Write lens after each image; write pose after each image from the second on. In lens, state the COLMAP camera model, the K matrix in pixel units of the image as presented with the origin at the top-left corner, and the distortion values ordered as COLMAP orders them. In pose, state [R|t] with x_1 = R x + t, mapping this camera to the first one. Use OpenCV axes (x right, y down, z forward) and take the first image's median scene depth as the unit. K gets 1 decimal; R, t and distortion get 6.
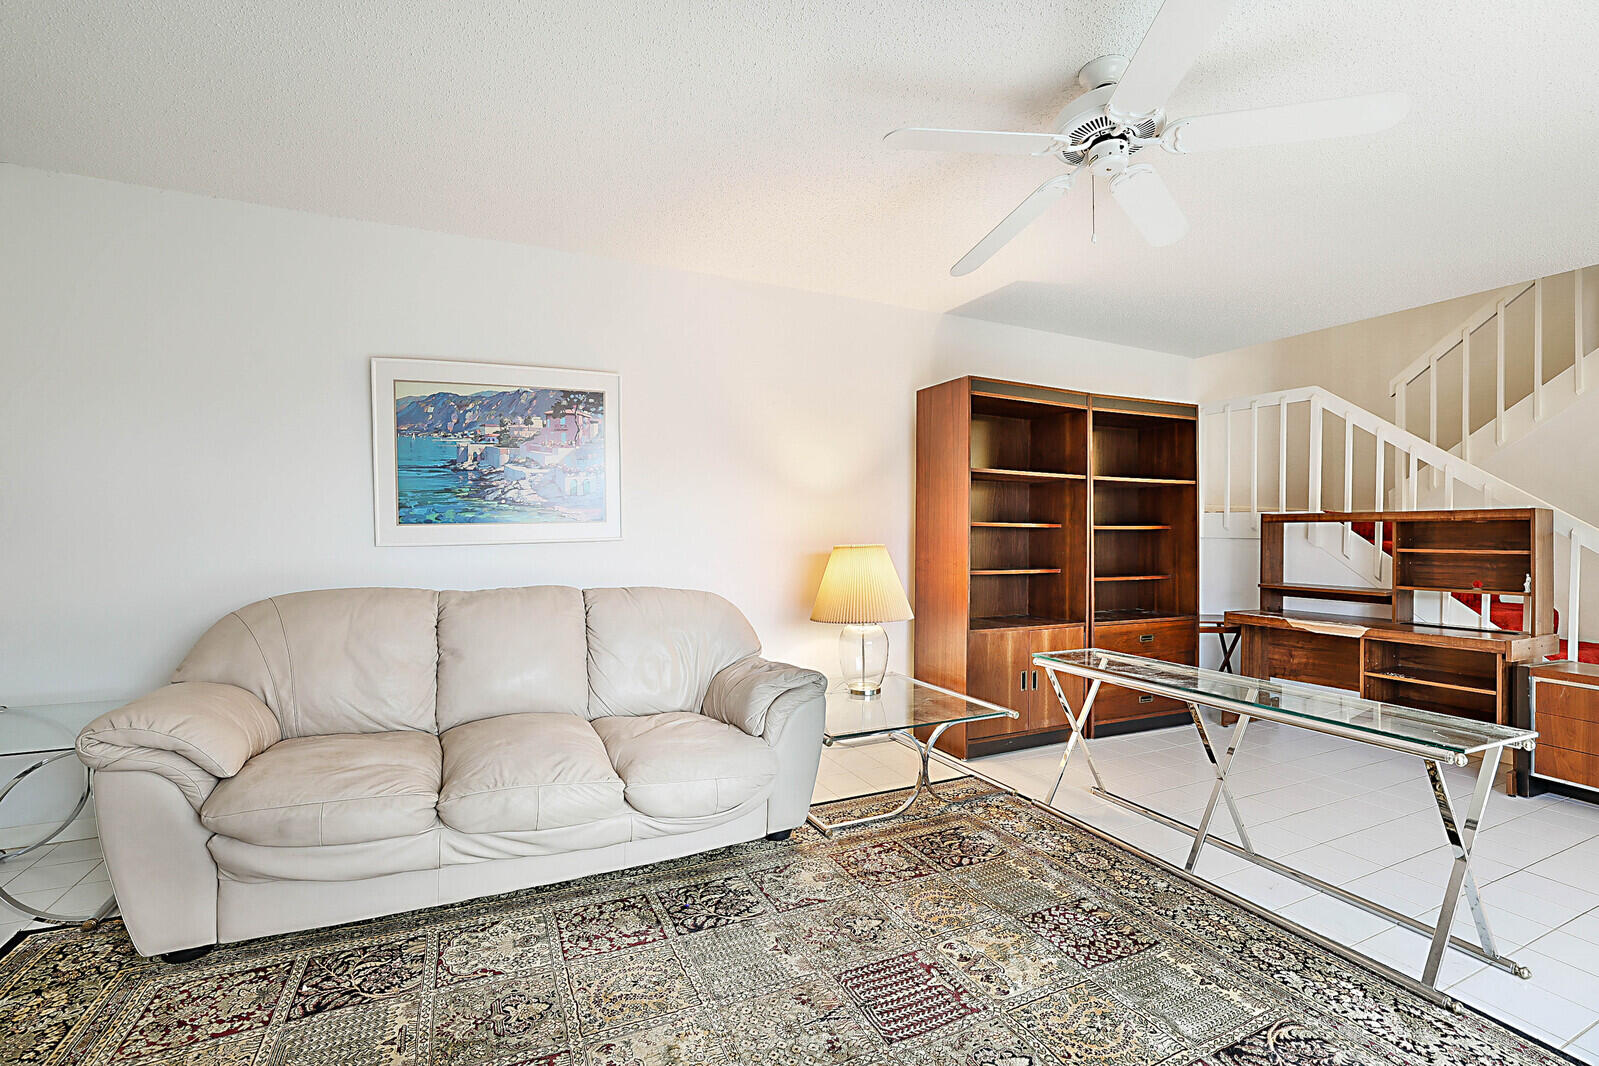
lens RADIAL K [[687.8, 0, 766.1], [0, 687.8, 531.8], [0, 0, 1]] dist [-0.023993, 0.000515]
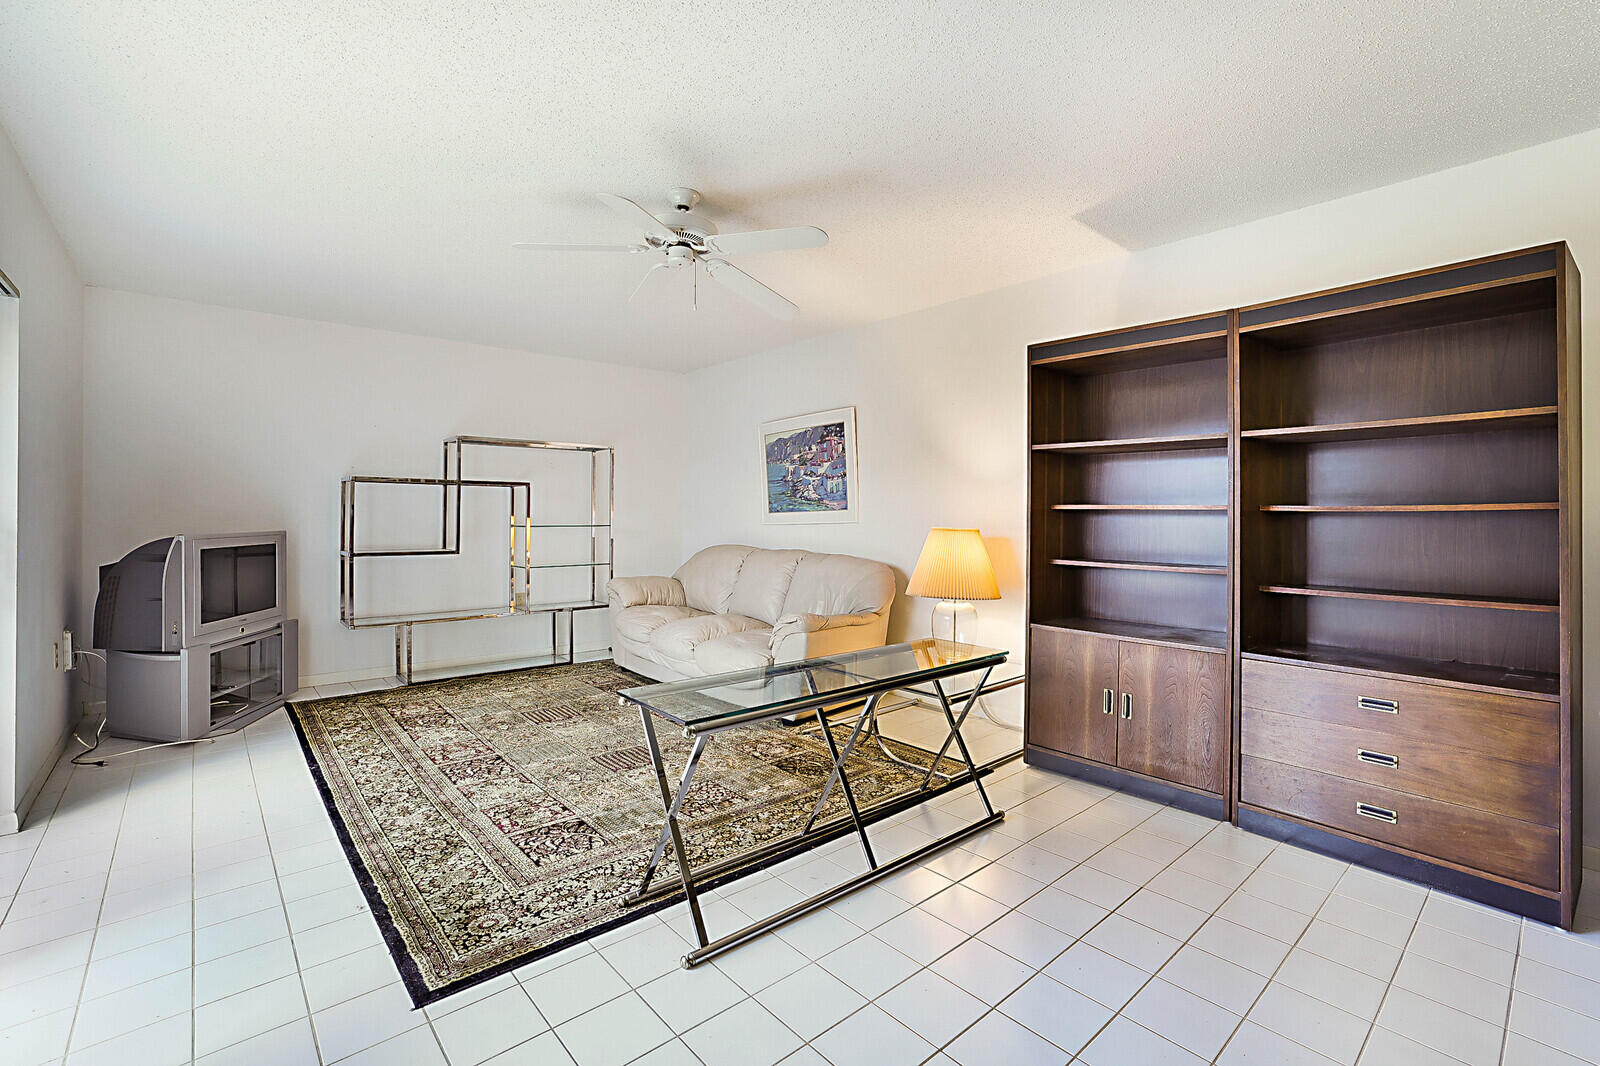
lens RADIAL K [[695.4, 0, 803.6], [0, 695.4, 514.2], [0, 0, 1]] dist [-0.023554, 0.000253]
pose [[0.305605, -0.005955, -0.952140, 1.001095], [-0.005187, 0.999955, -0.007919, 0.006275], [0.952144, 0.007359, 0.305561, 0.399688]]
